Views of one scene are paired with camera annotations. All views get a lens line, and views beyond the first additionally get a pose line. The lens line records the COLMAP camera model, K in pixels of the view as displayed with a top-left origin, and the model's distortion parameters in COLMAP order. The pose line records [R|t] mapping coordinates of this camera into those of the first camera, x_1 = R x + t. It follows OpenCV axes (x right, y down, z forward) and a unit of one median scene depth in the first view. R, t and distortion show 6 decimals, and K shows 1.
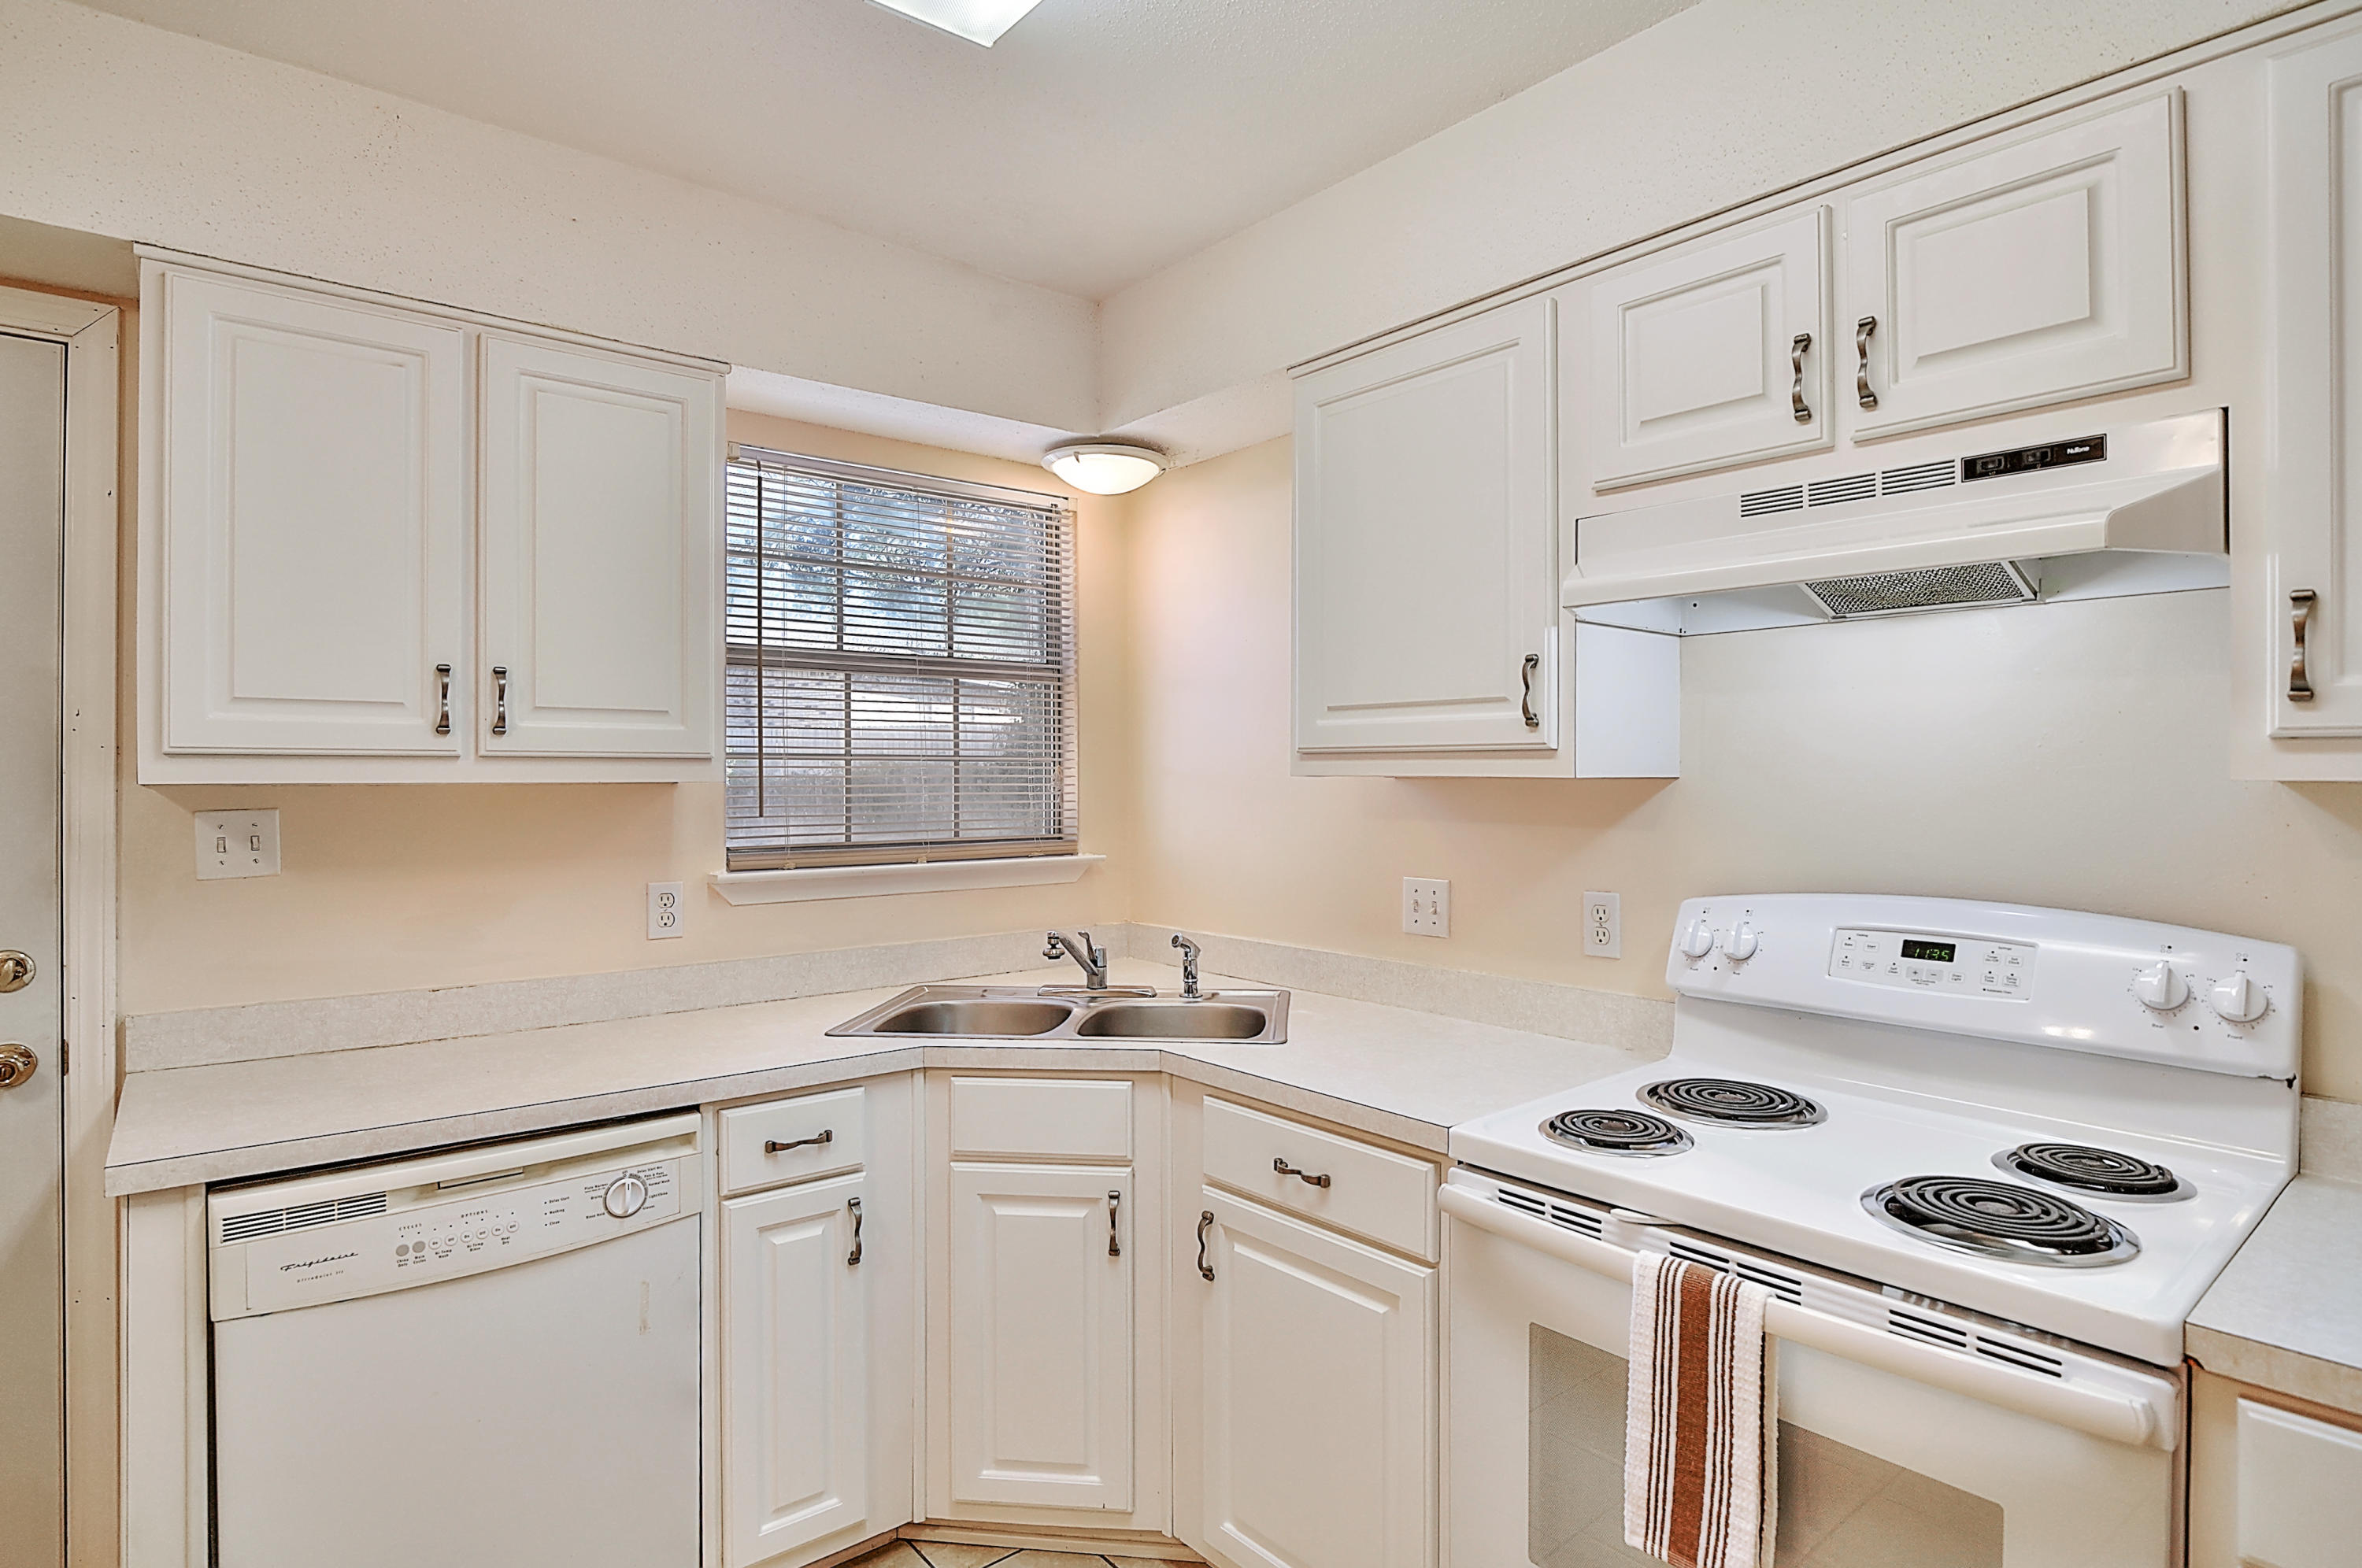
lens RADIAL K [[1214.8, 0, 1172.6], [0, 1214.8, 776.9], [0, 0, 1]] dist [-0.026491, 0.002119]
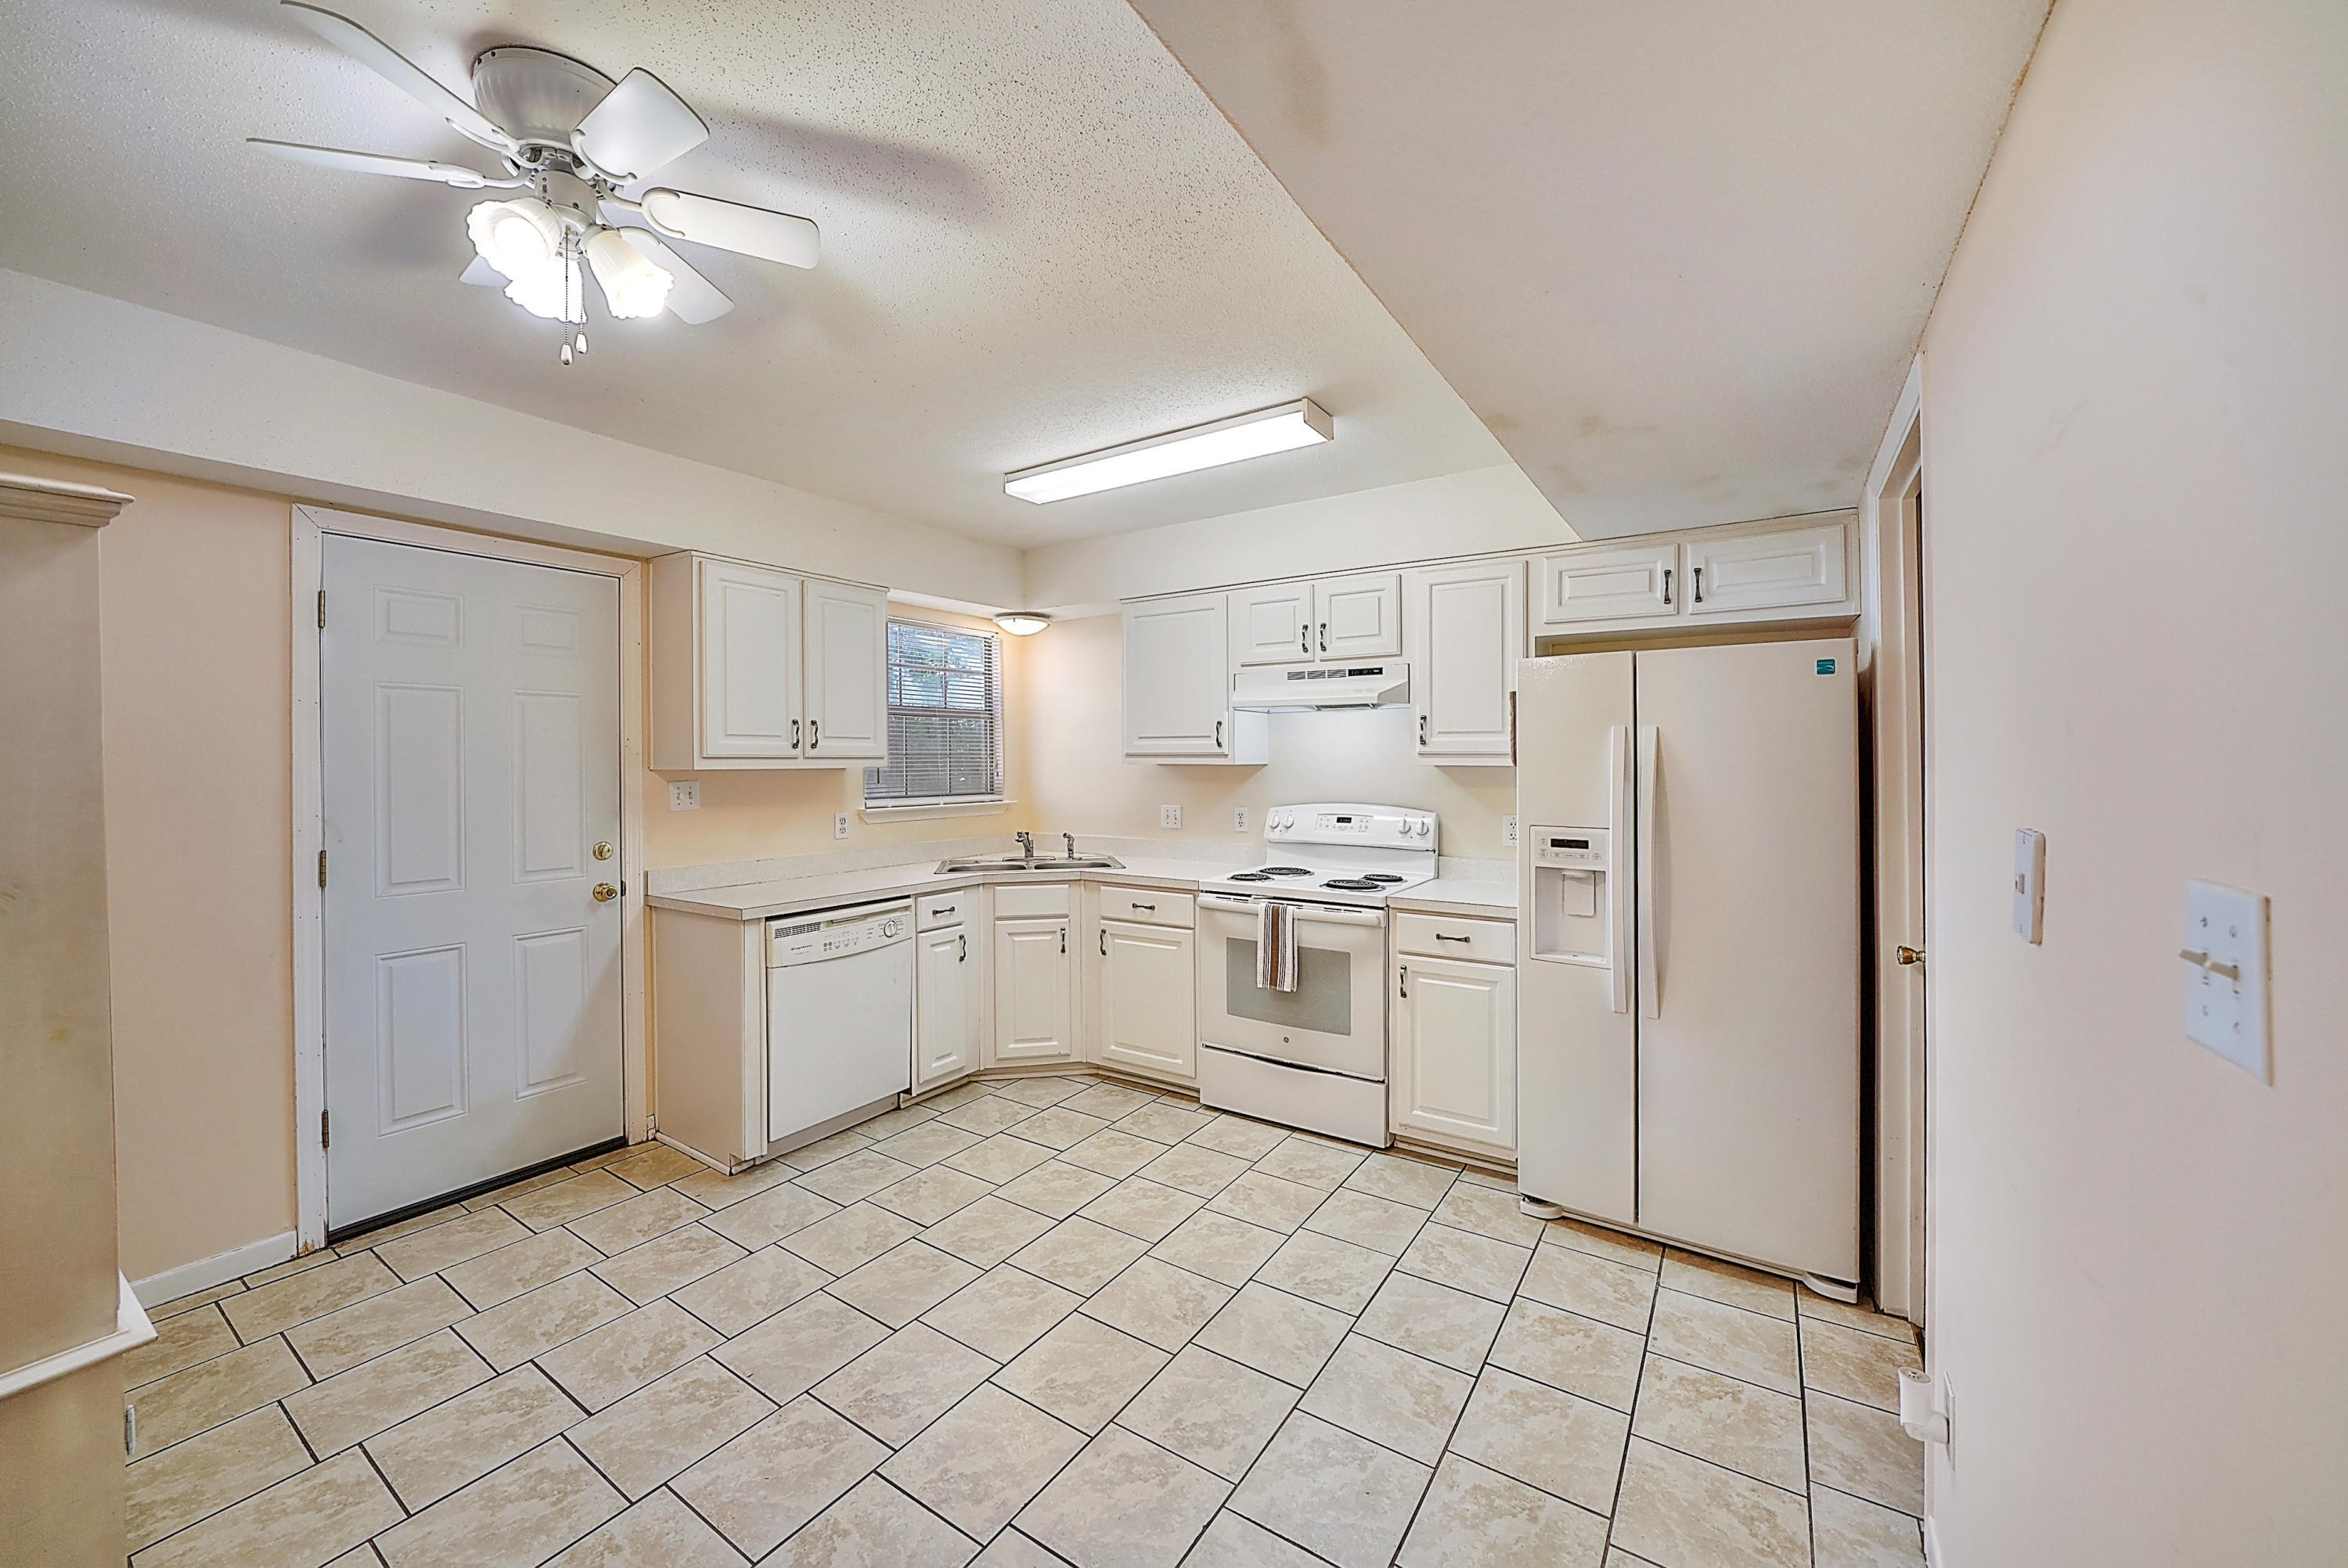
lens RADIAL K [[882.8, 0, 1160.5], [0, 882.8, 760.1], [0, 0, 1]] dist [-0.003653, -0.000020]
pose [[0.959888, -0.002711, 0.280371, -0.438365], [0.003431, 0.999992, -0.002076, -0.006416], [-0.280364, 0.002955, 0.959889, -0.994392]]
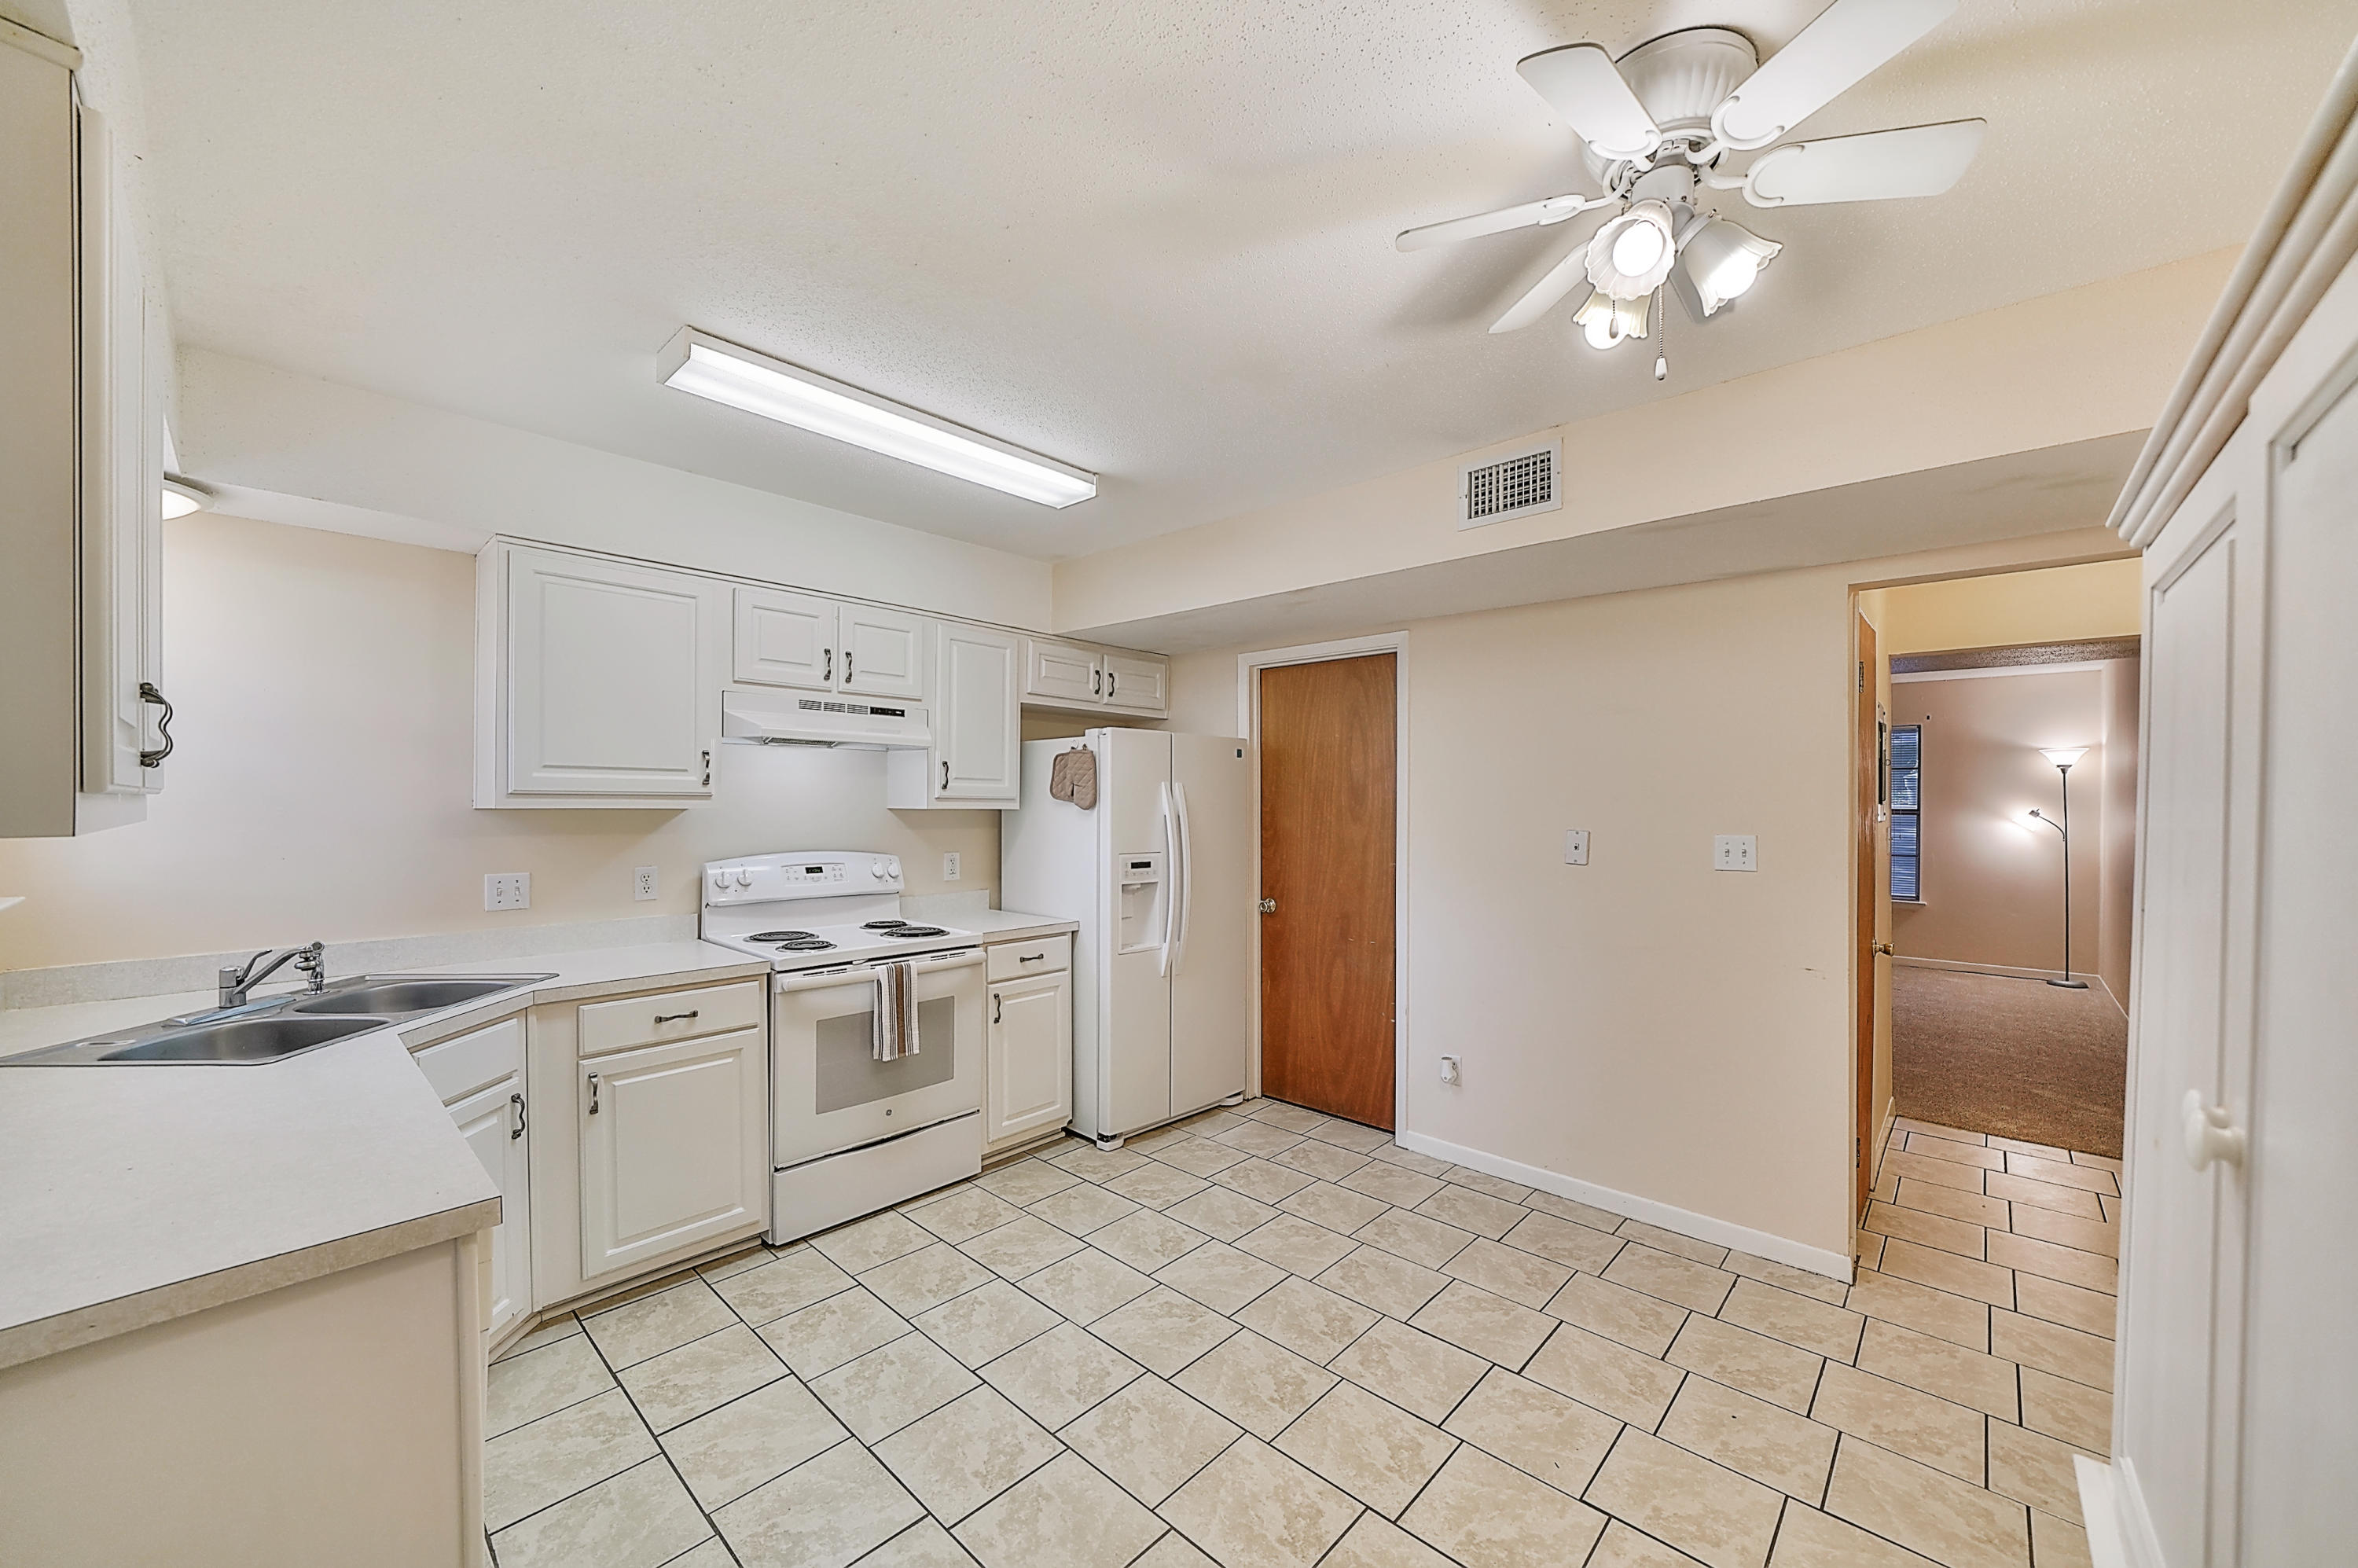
lens RADIAL K [[886.6, 0, 1160.9], [0, 886.6, 806.2], [0, 0, 1]] dist [-0.003653, -0.000020]
pose [[-0.118579, -0.005691, 0.992928, -1.413214], [-0.003210, 0.999981, 0.005348, -0.015320], [-0.992939, -0.002553, -0.118595, 0.420603]]
